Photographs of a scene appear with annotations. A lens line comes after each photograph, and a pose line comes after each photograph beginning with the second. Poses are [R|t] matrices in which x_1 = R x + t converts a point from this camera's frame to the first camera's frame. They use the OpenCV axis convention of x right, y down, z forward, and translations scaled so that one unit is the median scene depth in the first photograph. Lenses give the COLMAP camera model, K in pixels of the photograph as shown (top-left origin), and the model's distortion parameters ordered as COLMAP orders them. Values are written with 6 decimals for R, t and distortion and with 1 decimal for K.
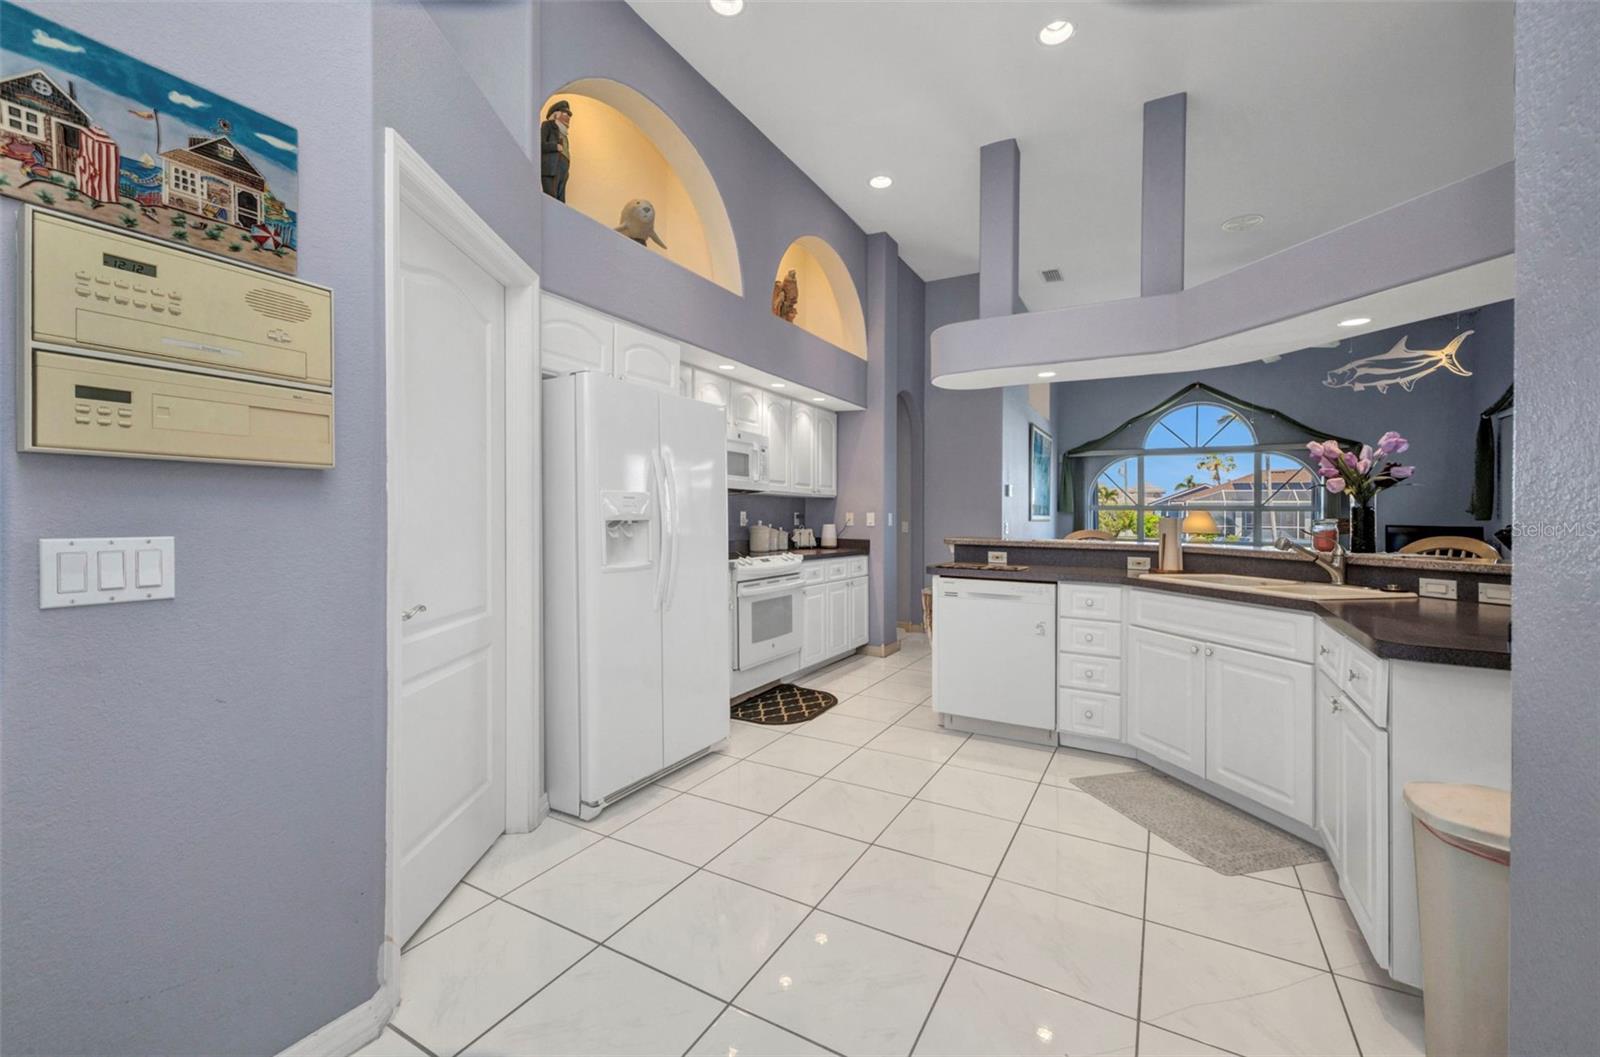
lens RADIAL K [[664.6, 0, 804.1], [0, 664.6, 515.7], [0, 0, 1]] dist [0.012249, -0.003783]
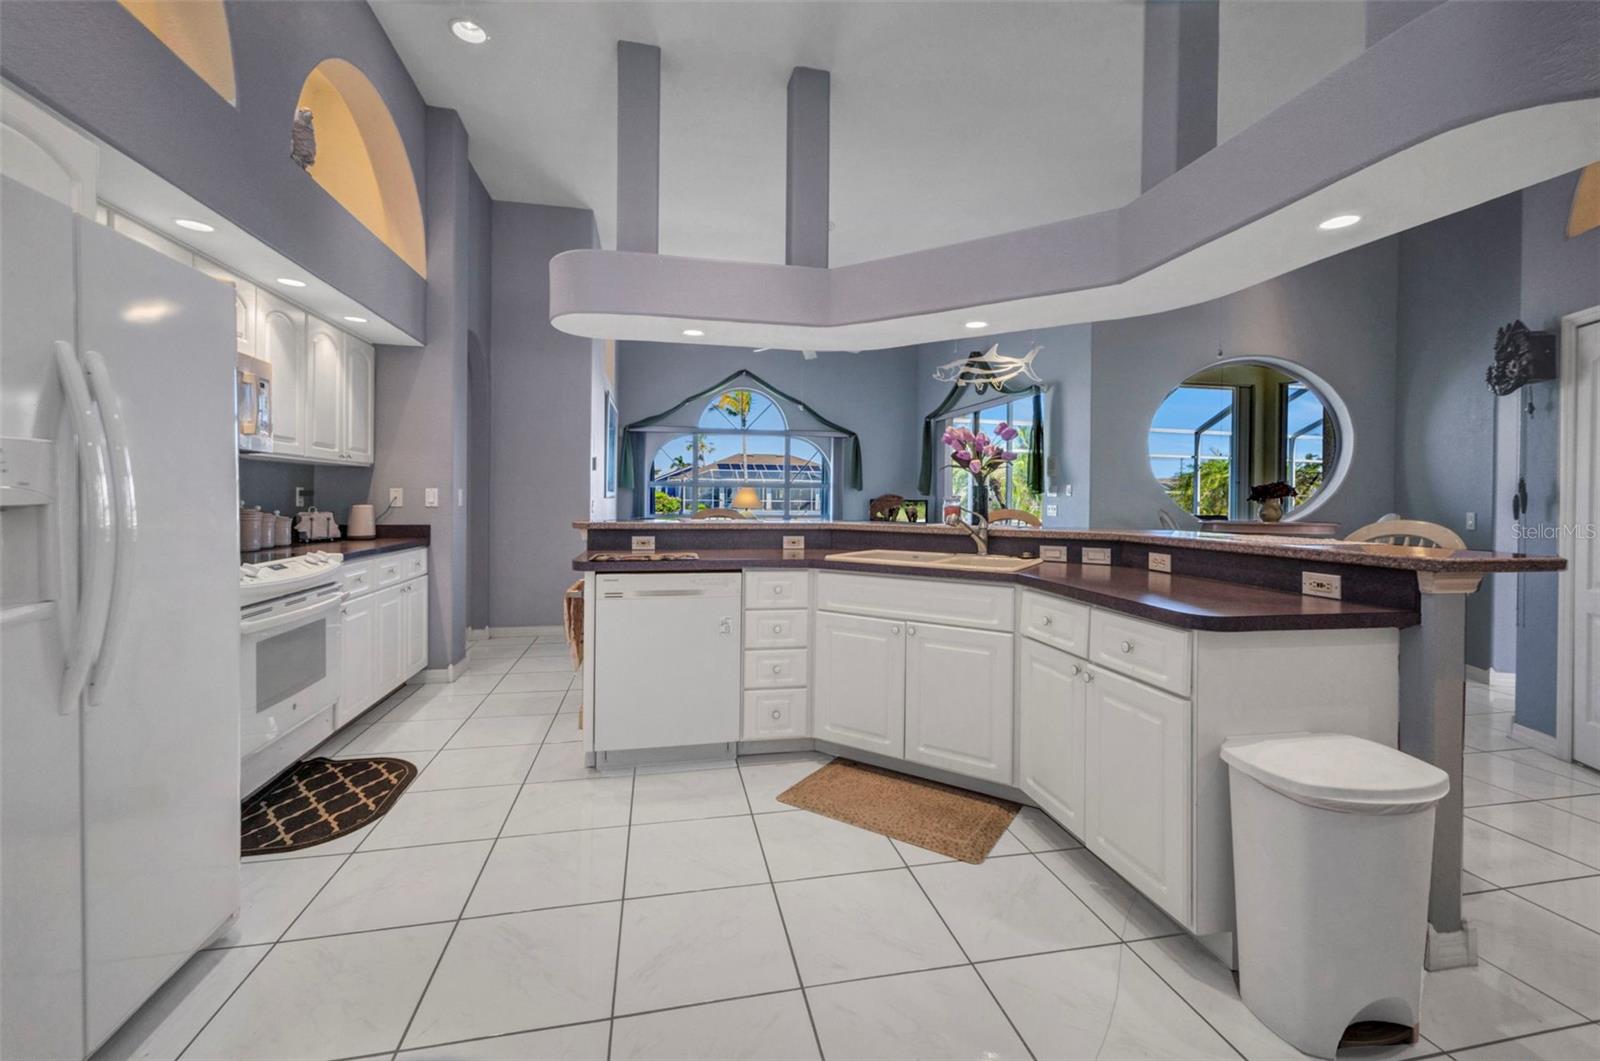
lens RADIAL K [[666.3, 0, 813.0], [0, 666.3, 491.5], [0, 0, 1]] dist [0.014273, 0.000407]
pose [[0.746947, 0.000773, 0.664883, -0.105520], [-0.000868, 1.000000, -0.000188, -0.001655], [-0.664883, -0.000436, 0.746947, 0.235188]]
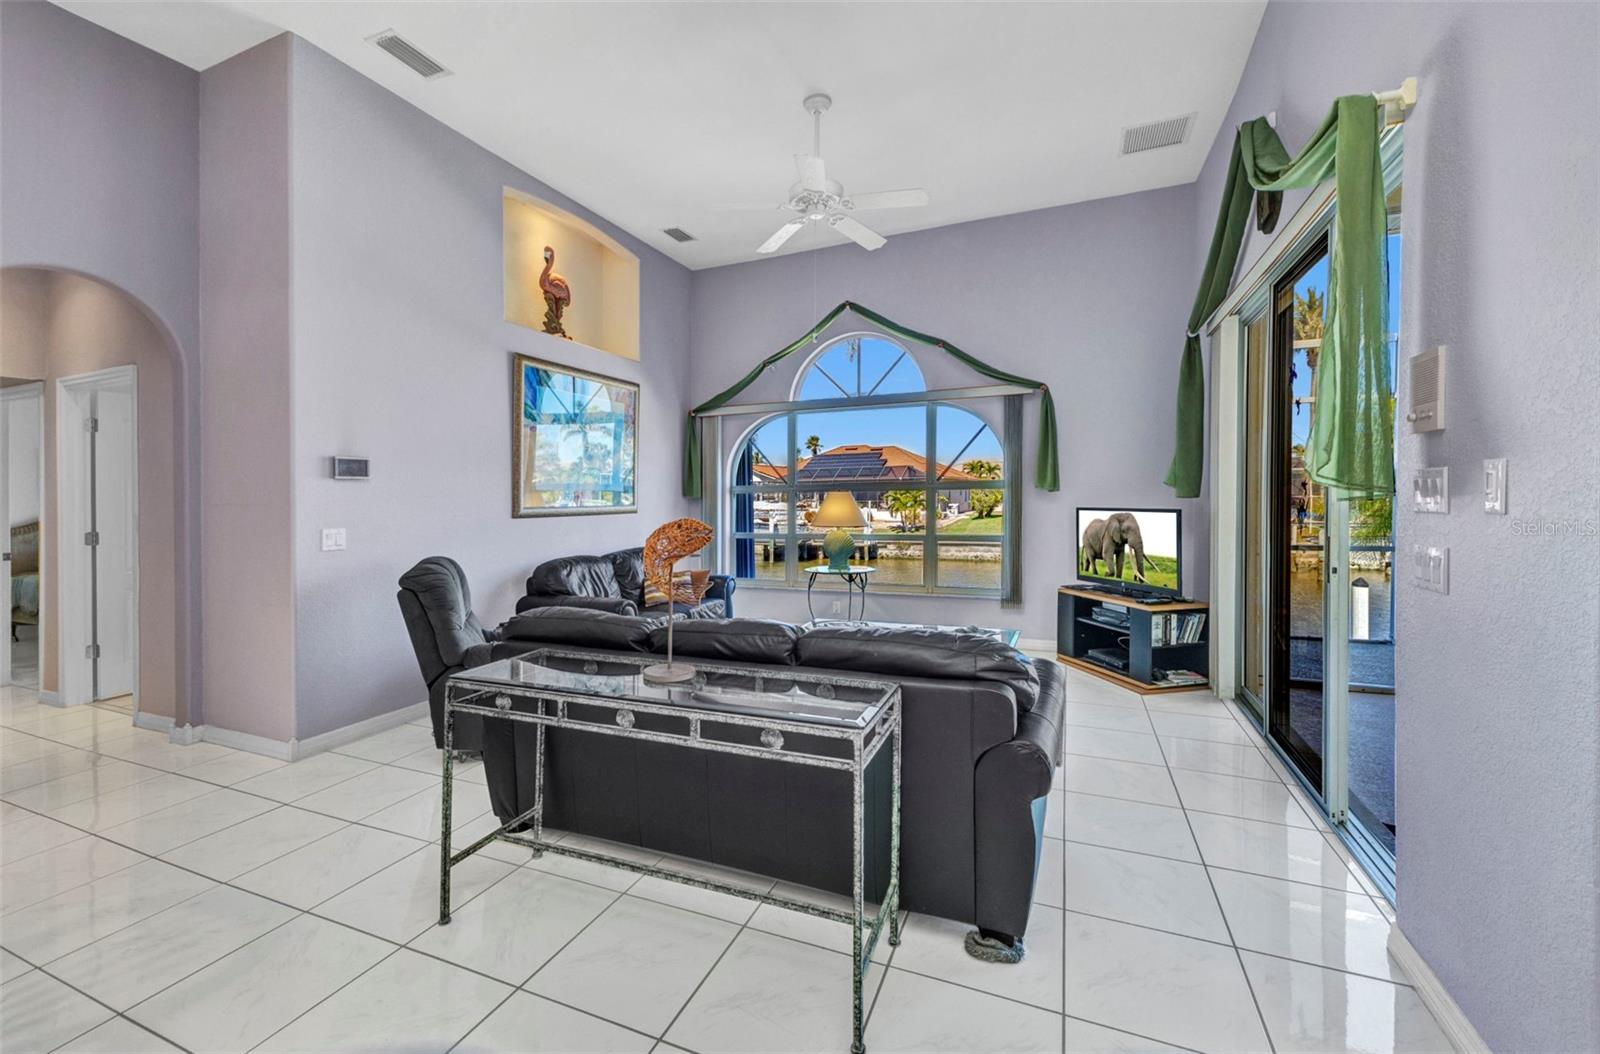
lens RADIAL K [[664.6, 0, 790.5], [0, 664.6, 483.7], [0, 0, 1]] dist [0.012249, -0.003783]
pose [[0.994198, -0.021212, 0.105450, 0.958528], [0.023029, 0.999606, -0.016042, -0.013656], [-0.105069, 0.018378, 0.994295, 0.708847]]
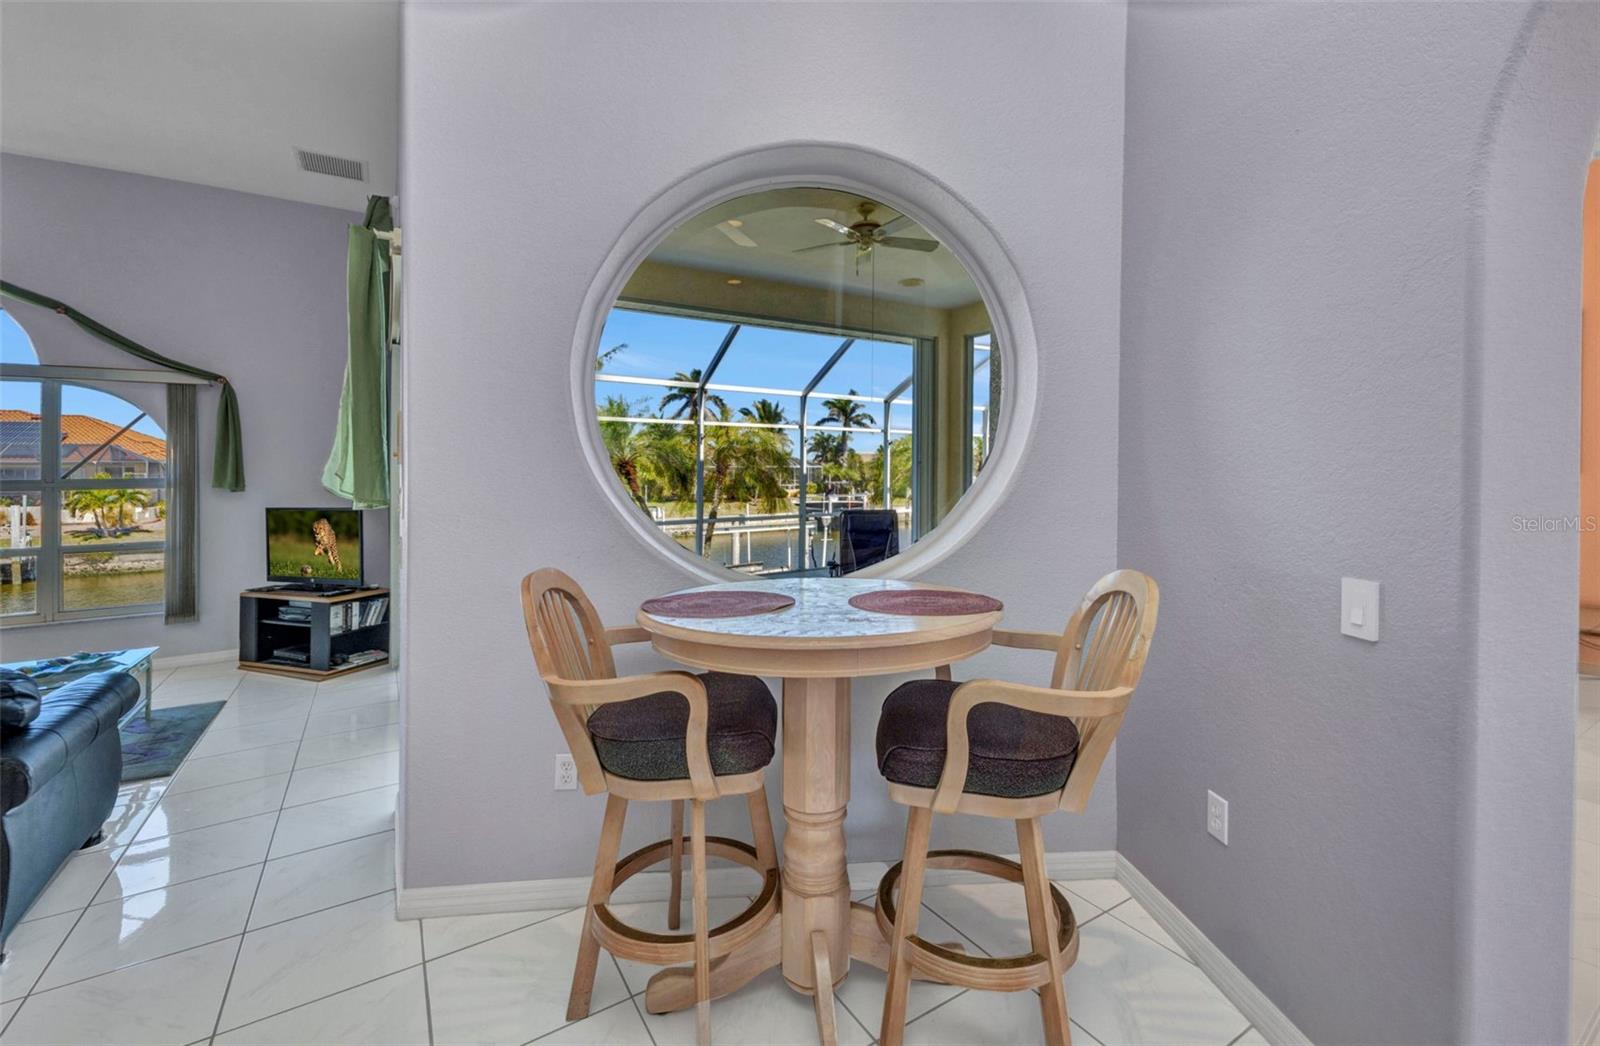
lens RADIAL K [[664.6, 0, 809.5], [0, 664.6, 472.9], [0, 0, 1]] dist [0.012249, -0.003783]
pose [[0.477728, -0.014336, 0.878391, 1.024587], [0.015625, 0.999847, 0.007820, -0.033830], [-0.878369, 0.009989, 0.477879, 0.432109]]
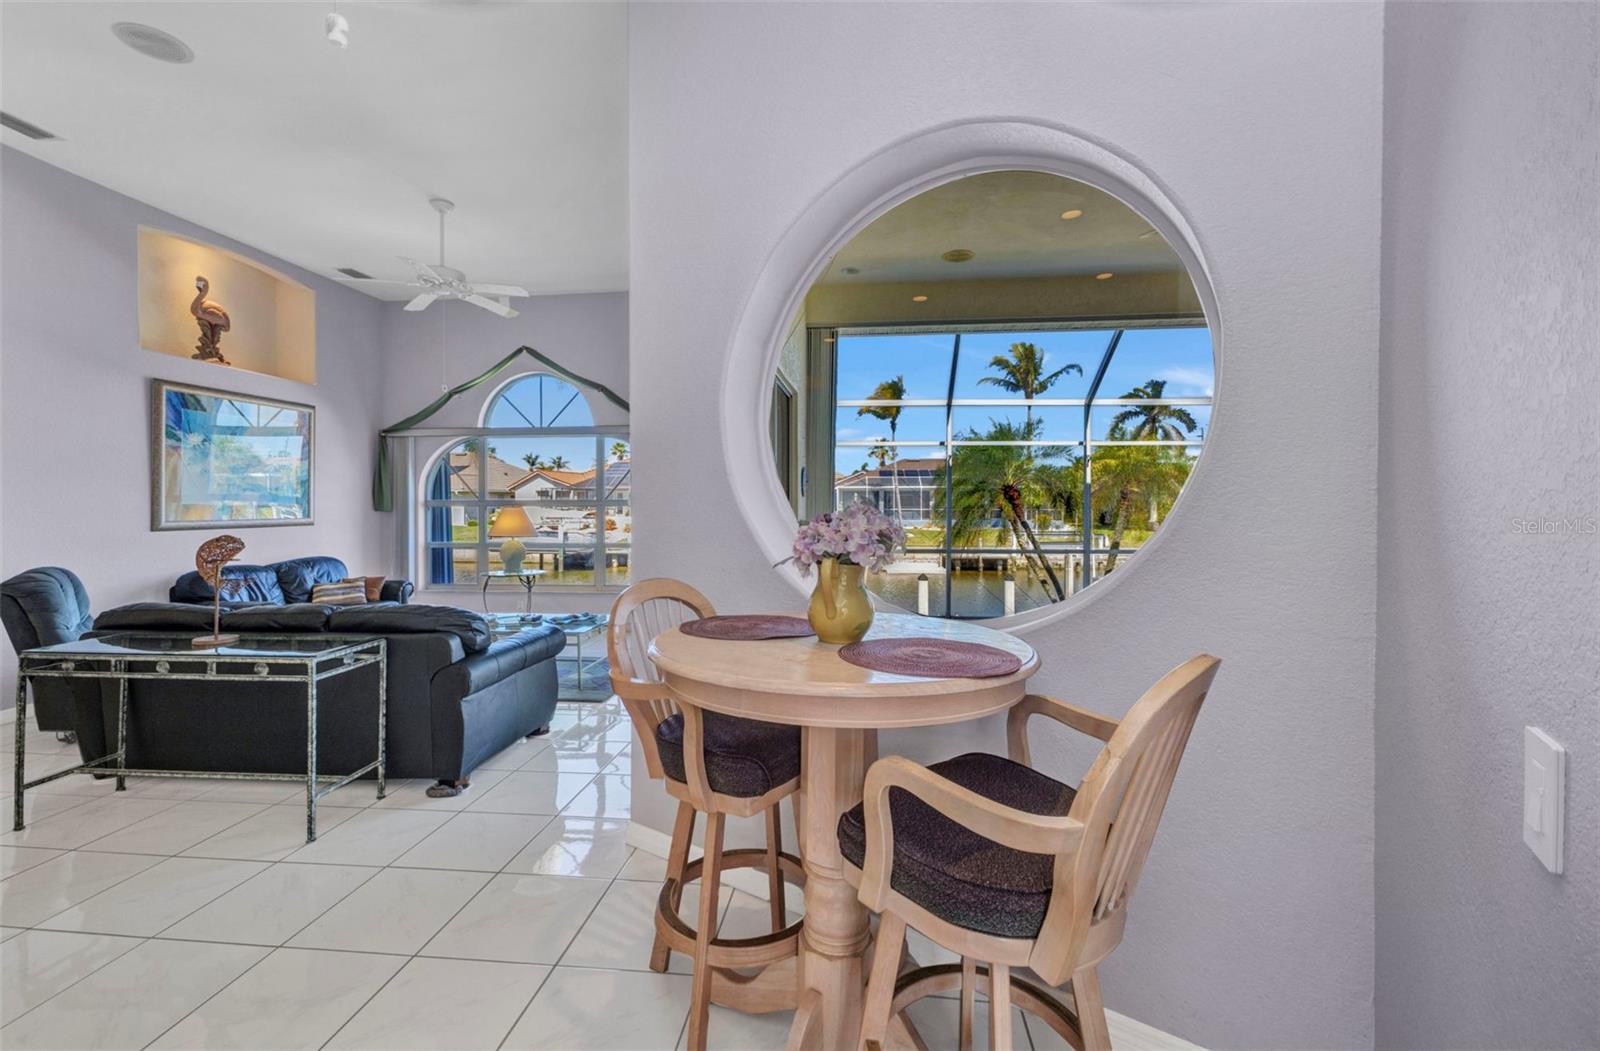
lens RADIAL K [[664.6, 0, 812.0], [0, 664.6, 502.6], [0, 0, 1]] dist [0.012249, -0.003783]
pose [[0.917745, -0.012351, 0.396979, 1.228418], [0.010793, 0.999923, 0.006158, -0.031003], [-0.397024, -0.001367, 0.917807, 0.279880]]
